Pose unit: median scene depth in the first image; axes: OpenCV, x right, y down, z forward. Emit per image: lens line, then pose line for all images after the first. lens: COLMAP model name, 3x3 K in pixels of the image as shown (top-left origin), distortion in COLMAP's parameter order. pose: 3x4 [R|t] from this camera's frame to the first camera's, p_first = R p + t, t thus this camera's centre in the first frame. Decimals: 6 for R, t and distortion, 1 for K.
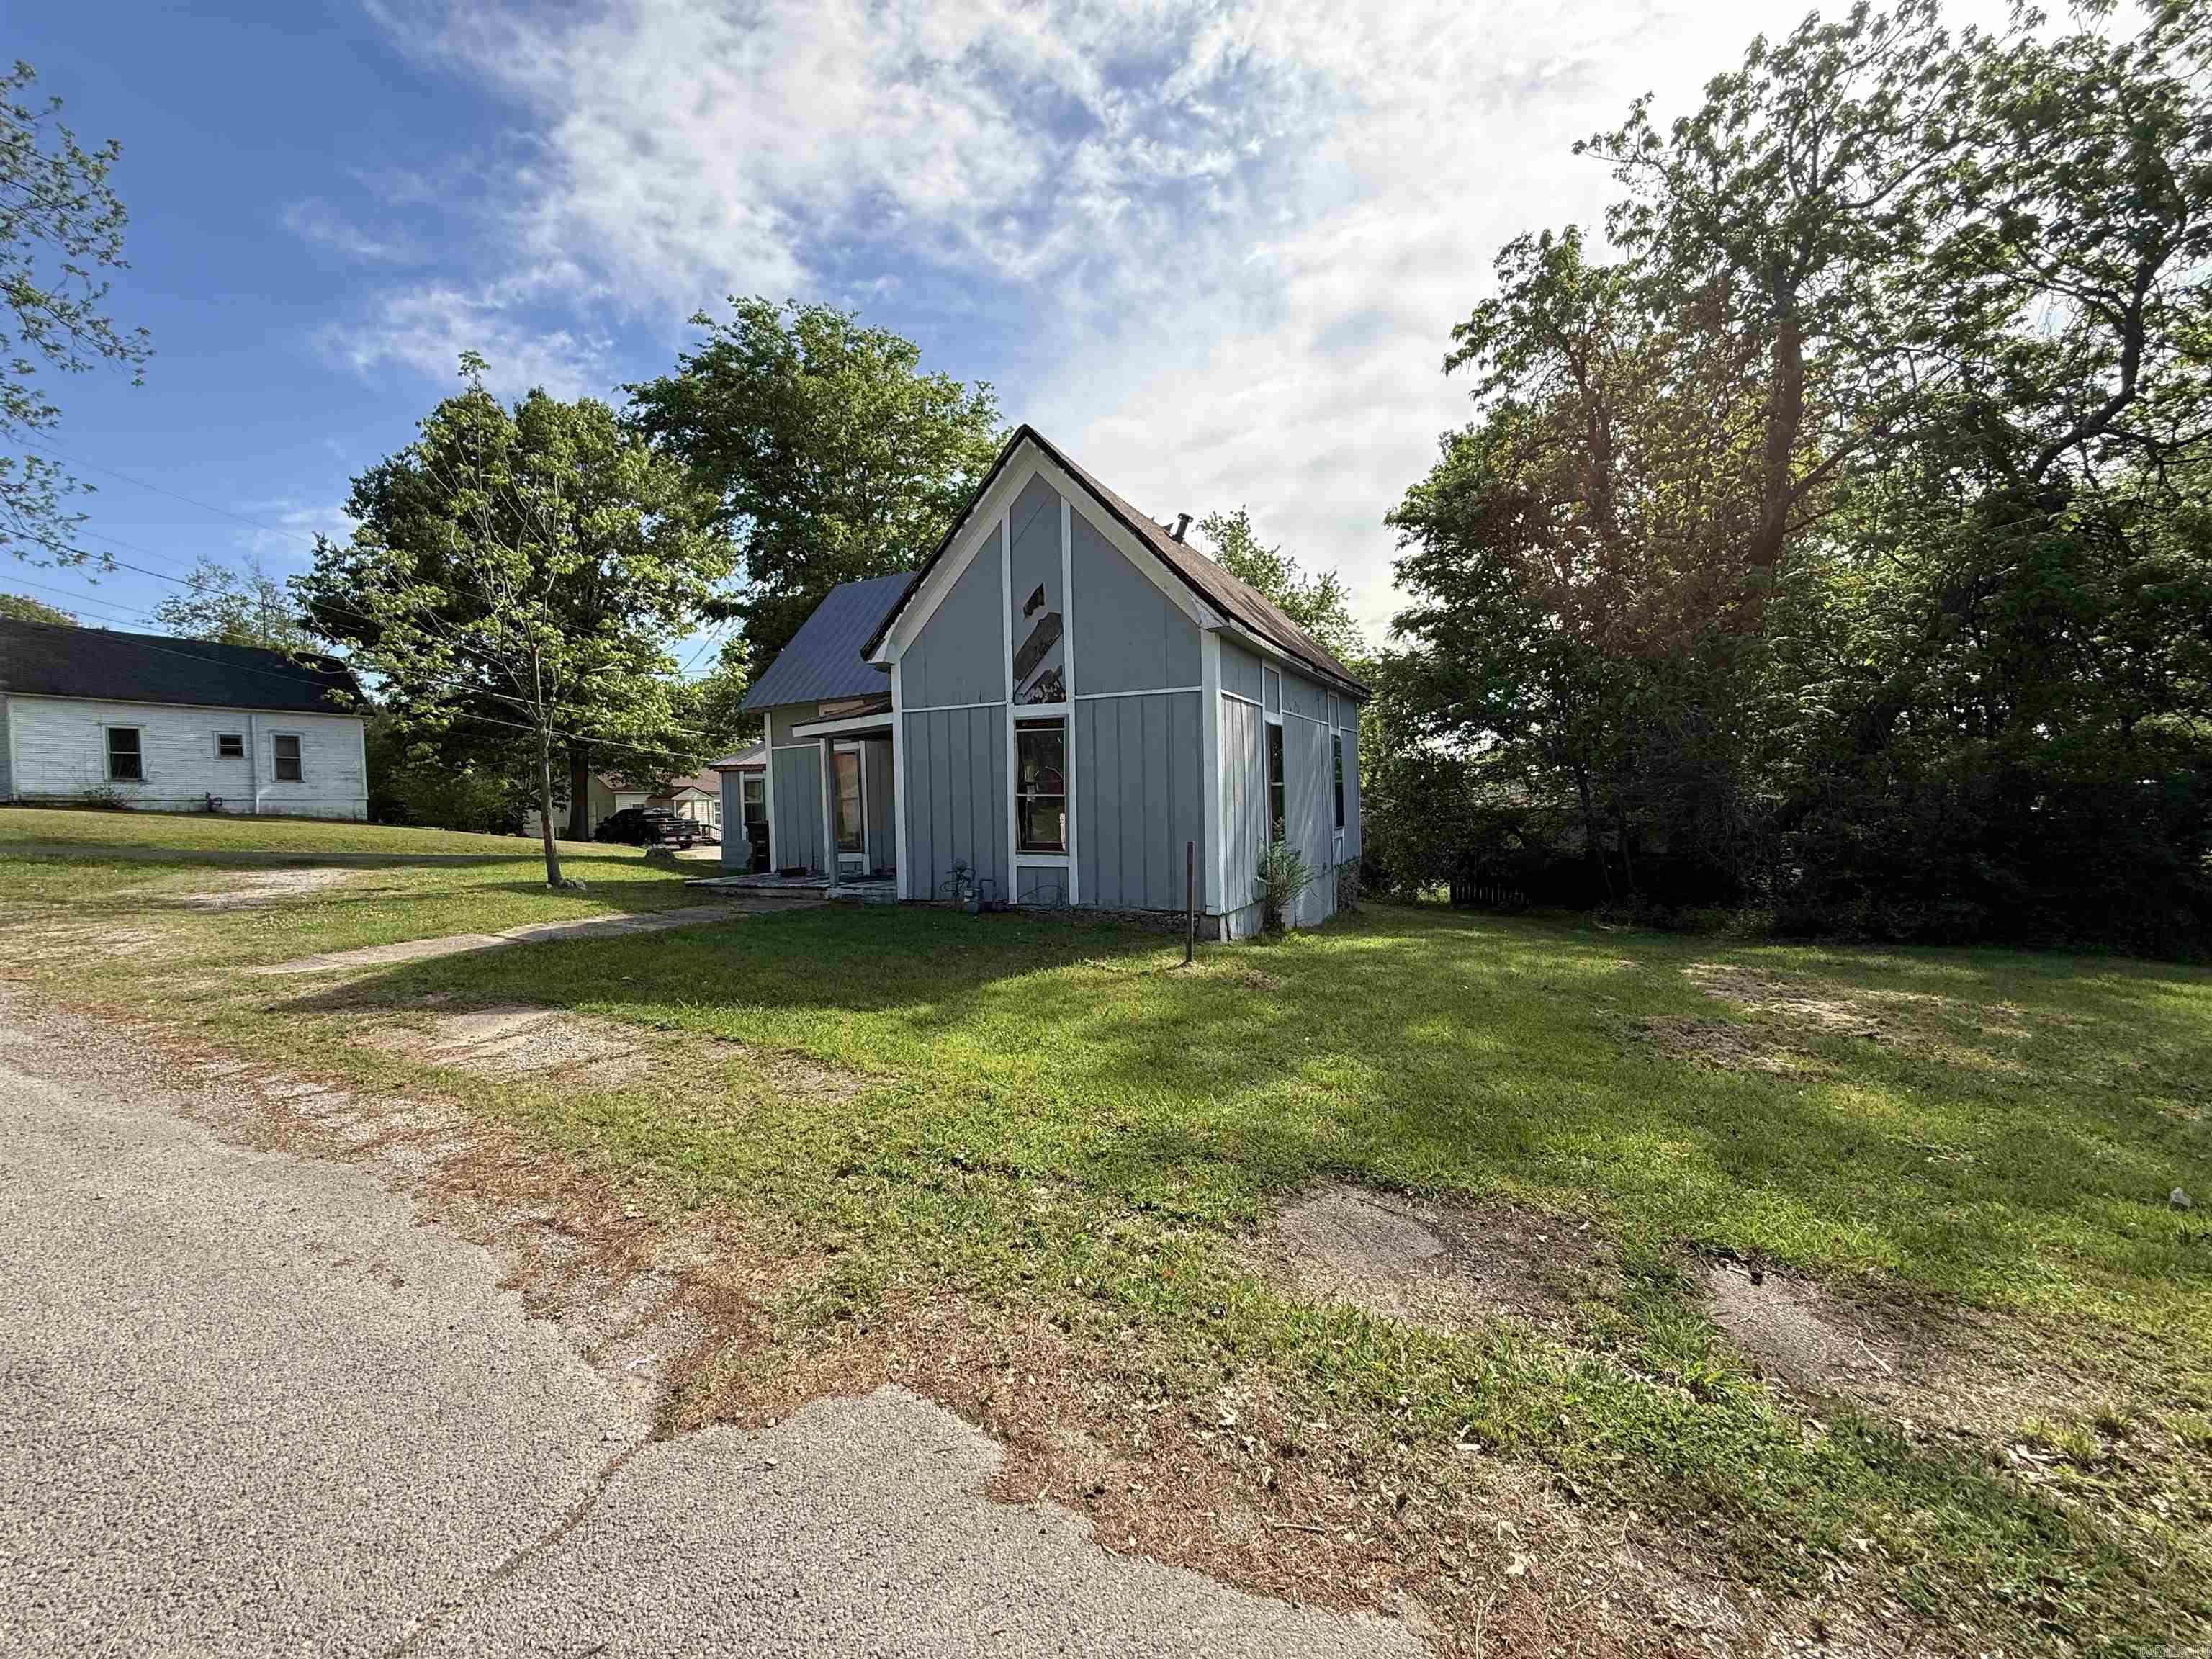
lens RADIAL K [[880.9, 0, 1126.3], [0, 880.9, 859.6], [0, 0, 1]] dist [-0.001527, 0.000500]
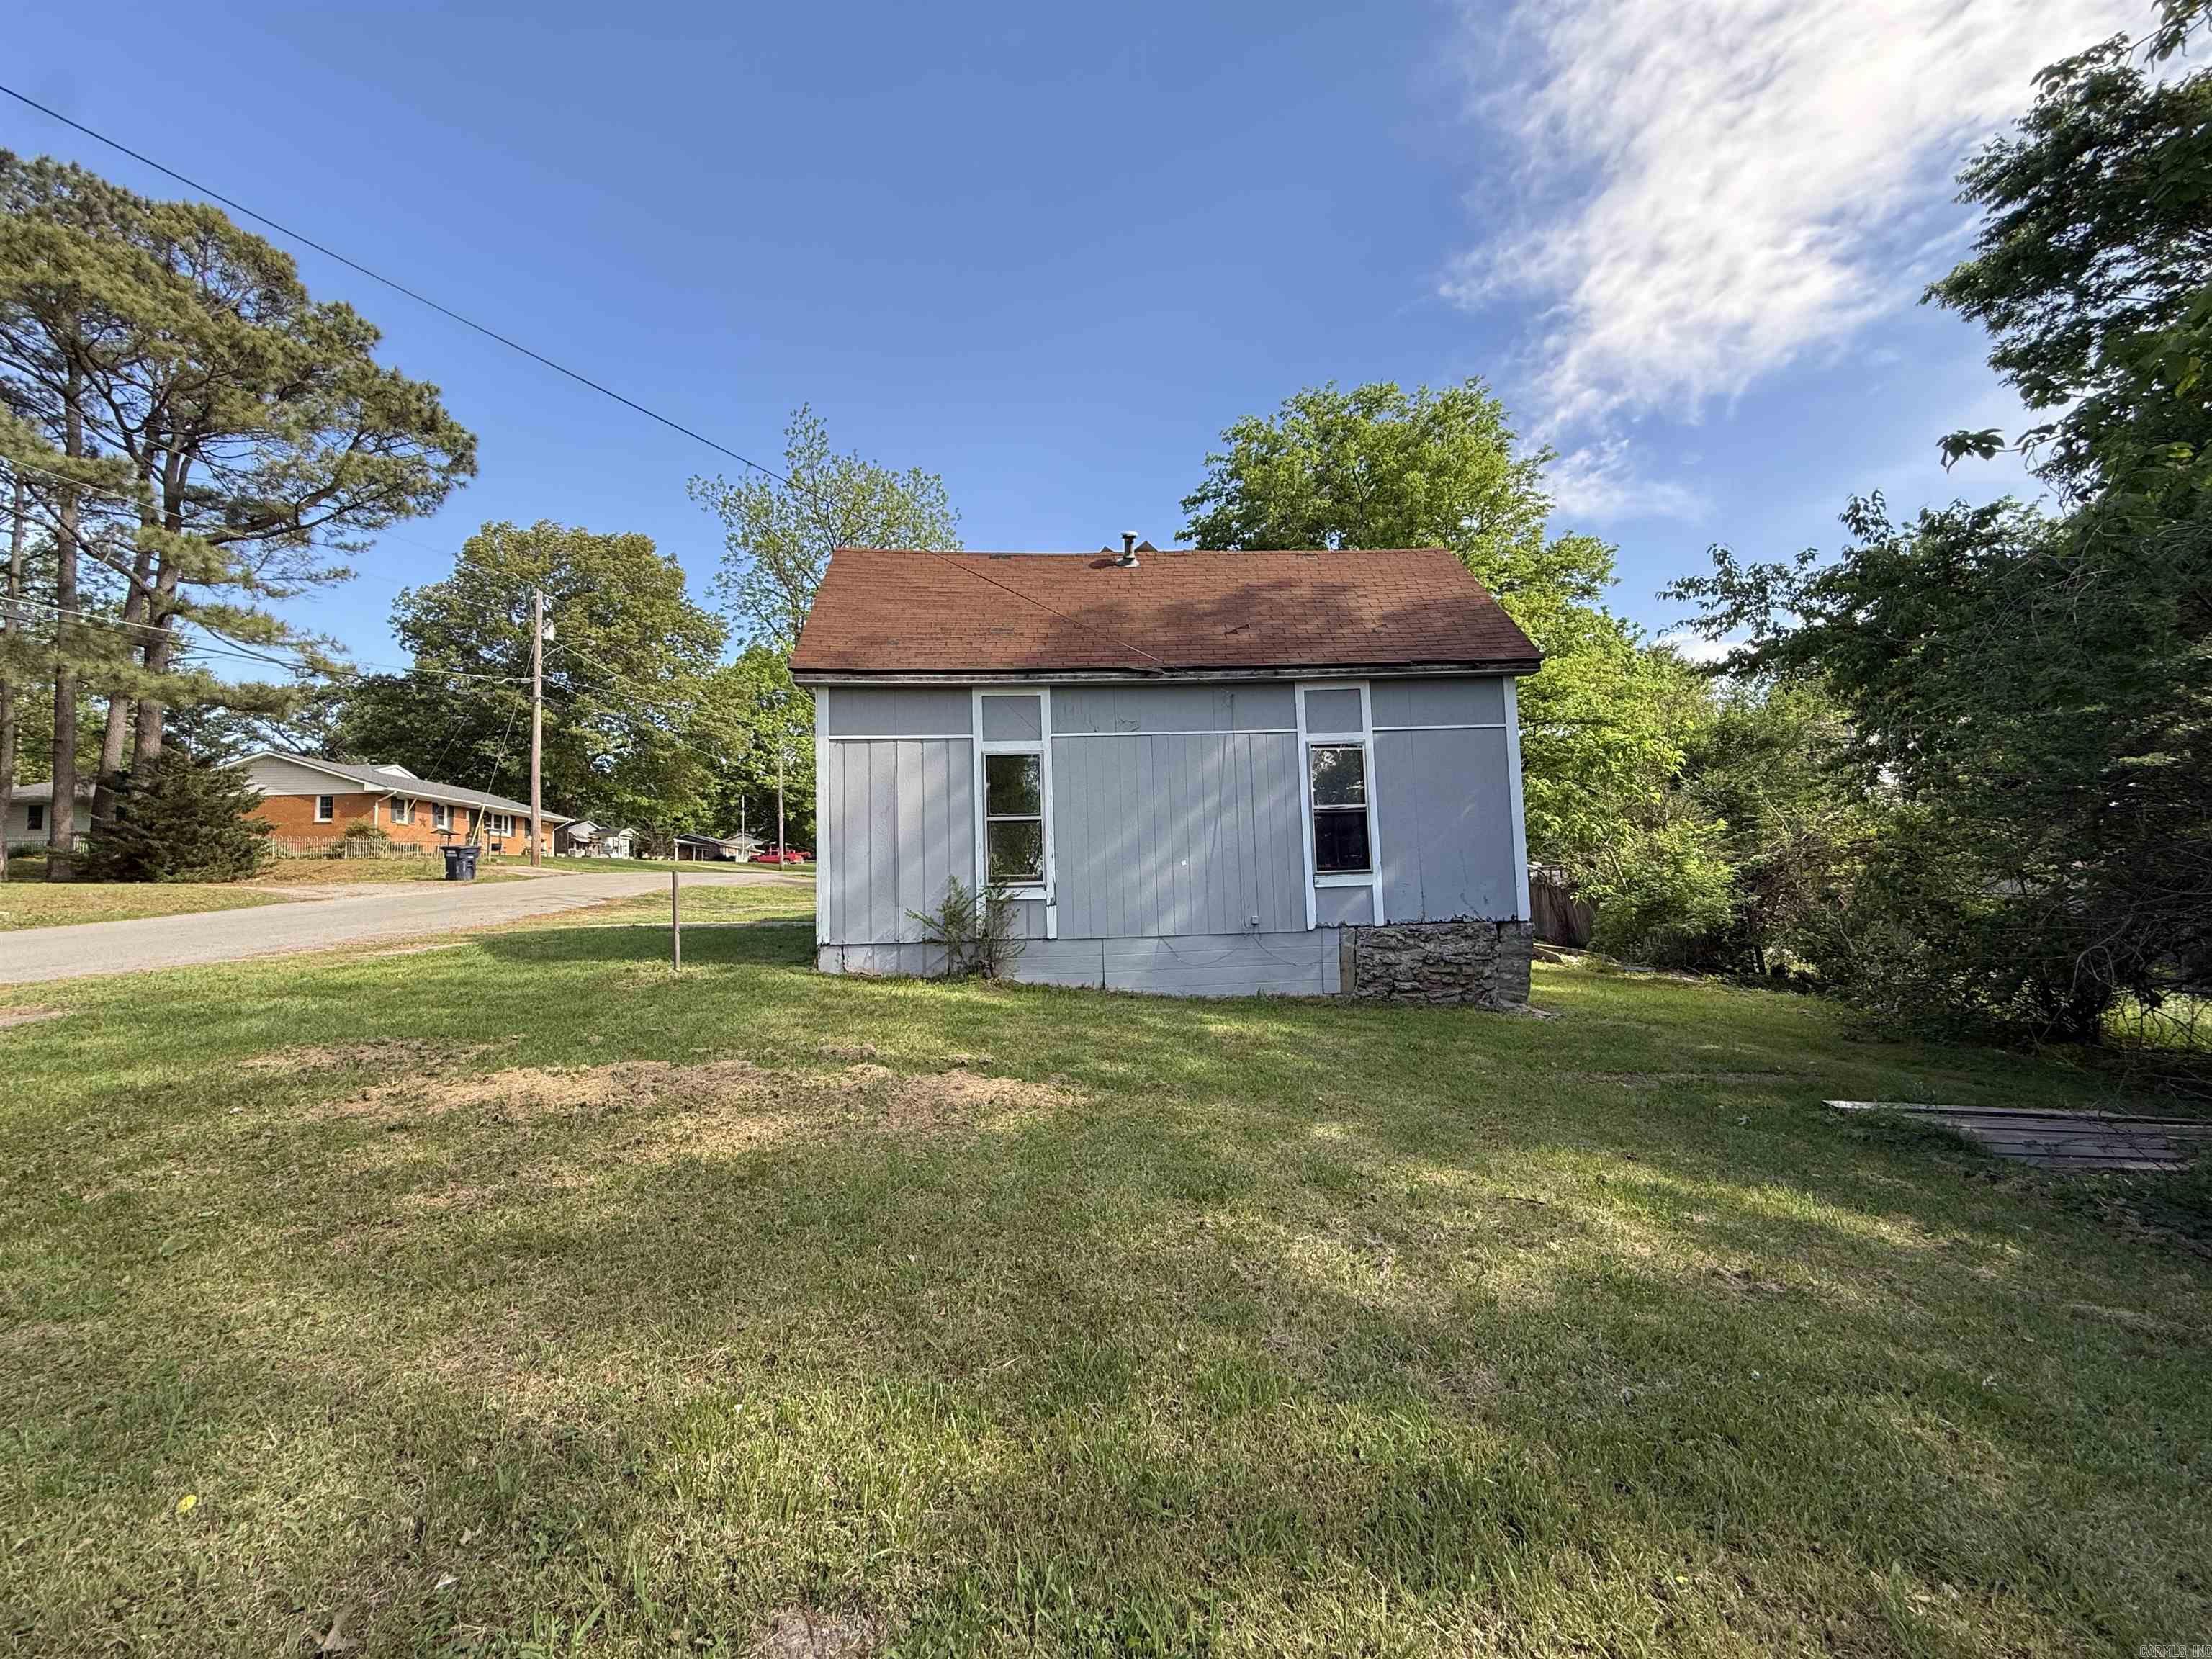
lens RADIAL K [[880.9, 0, 1099.0], [0, 880.9, 831.6], [0, 0, 1]] dist [-0.001527, 0.000500]
pose [[0.492396, -0.052149, -0.868808, 1.072127], [-0.047636, 0.995093, -0.086726, 0.002980], [0.869067, 0.084090, 0.487495, 0.683904]]
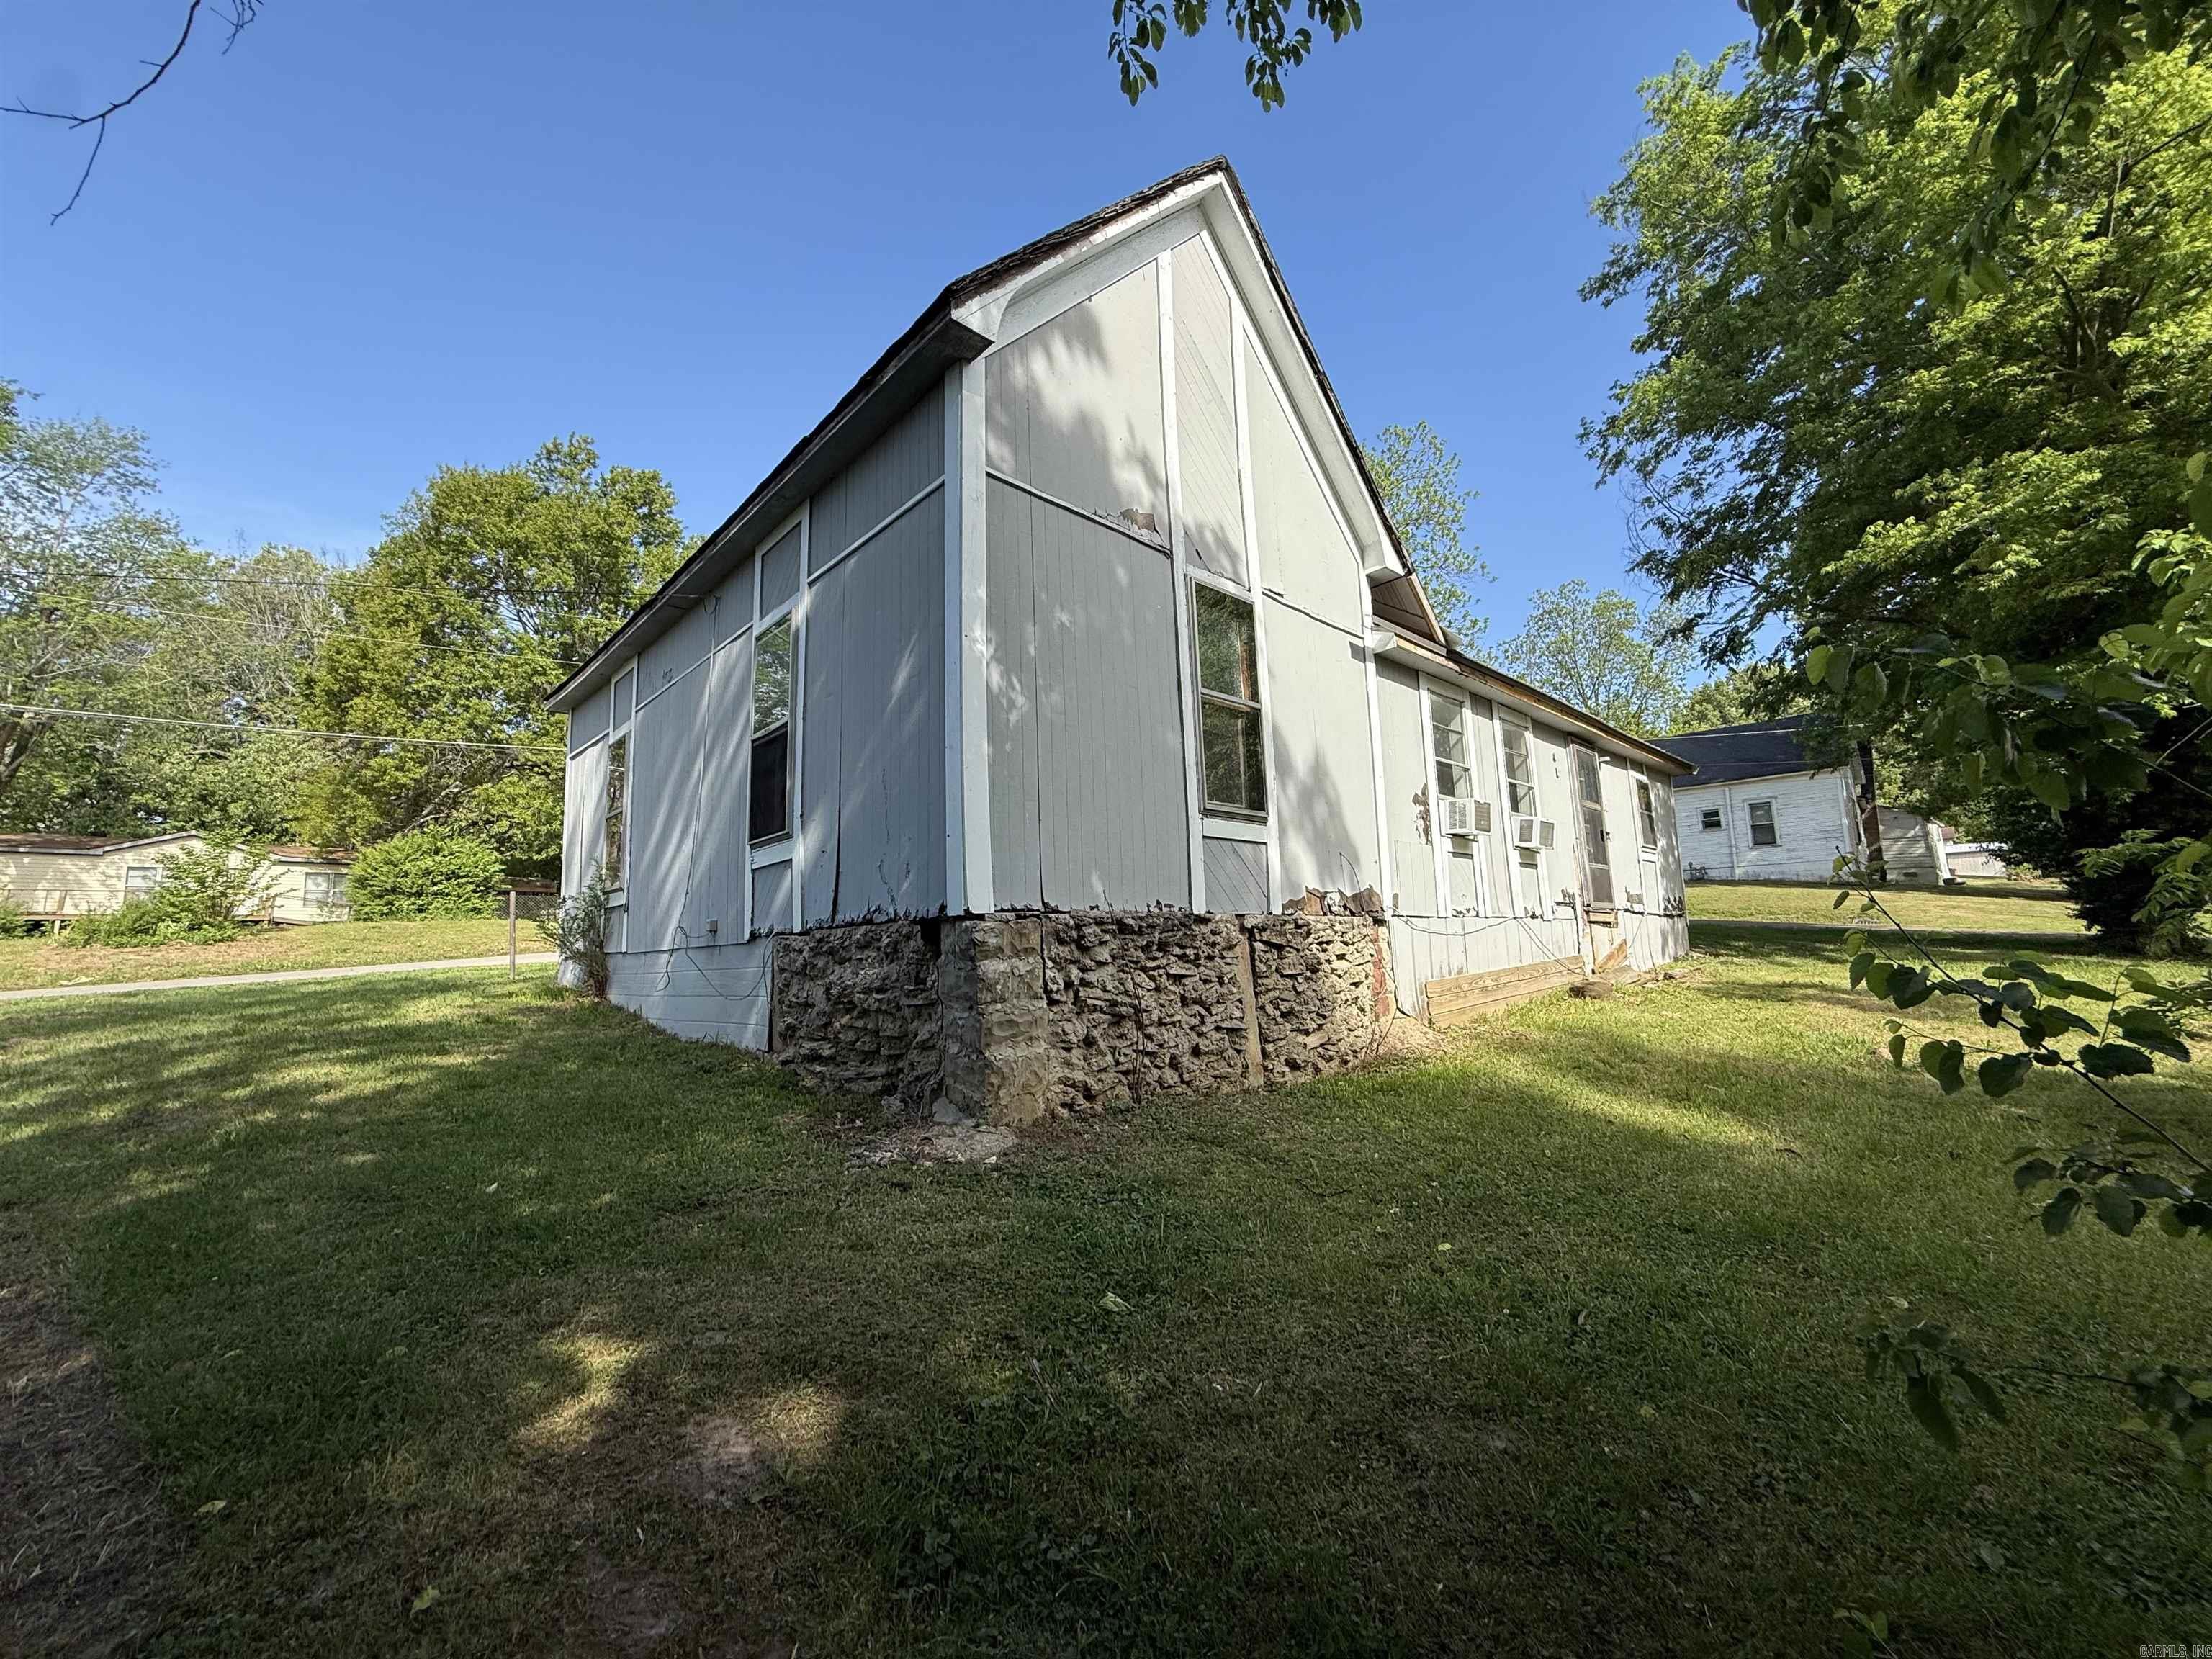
lens RADIAL K [[880.9, 0, 1101.6], [0, 880.9, 824.3], [0, 0, 1]] dist [-0.001527, 0.000500]
pose [[-0.353942, -0.101111, -0.929786, 0.803445], [-0.026058, 0.994819, -0.098264, -0.010017], [0.934904, -0.010551, -0.354743, 1.809598]]
